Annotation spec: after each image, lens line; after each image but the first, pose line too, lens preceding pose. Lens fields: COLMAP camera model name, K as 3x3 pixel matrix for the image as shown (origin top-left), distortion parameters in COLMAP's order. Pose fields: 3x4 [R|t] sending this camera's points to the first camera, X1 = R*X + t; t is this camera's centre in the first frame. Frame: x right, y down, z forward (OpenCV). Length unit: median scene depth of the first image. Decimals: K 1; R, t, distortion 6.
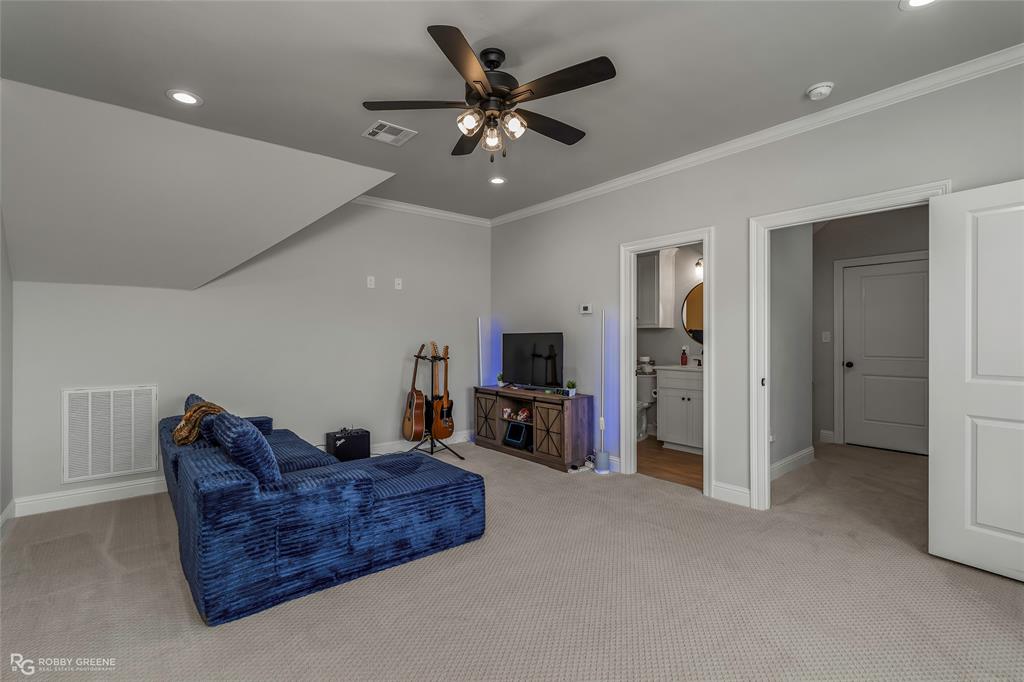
lens RADIAL K [[464.4, 0, 511.1], [0, 464.4, 337.7], [0, 0, 1]] dist [-0.012514, -0.000401]
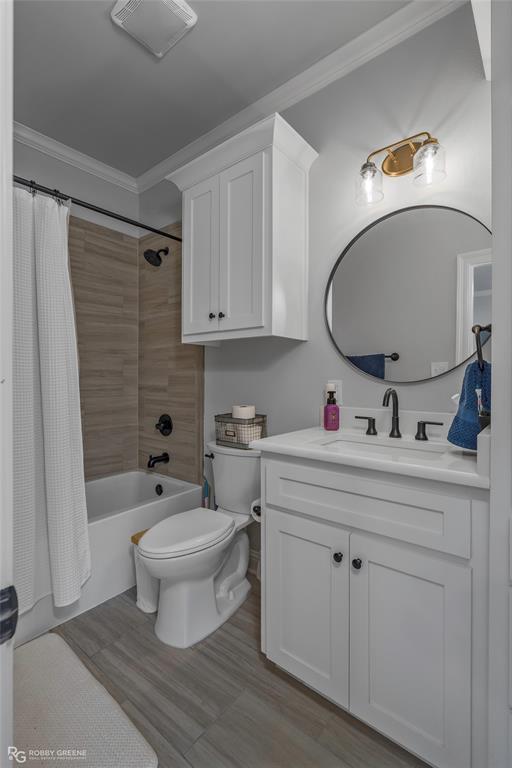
lens RADIAL K [[348.3, 0, 256.4], [0, 348.3, 384.4], [0, 0, 1]] dist [-0.012514, -0.000401]
pose [[0.981167, 0.003446, 0.193132, 0.252834], [-0.005078, 0.999955, 0.007955, 0.018242], [-0.193096, -0.008786, 0.981141, 0.721485]]
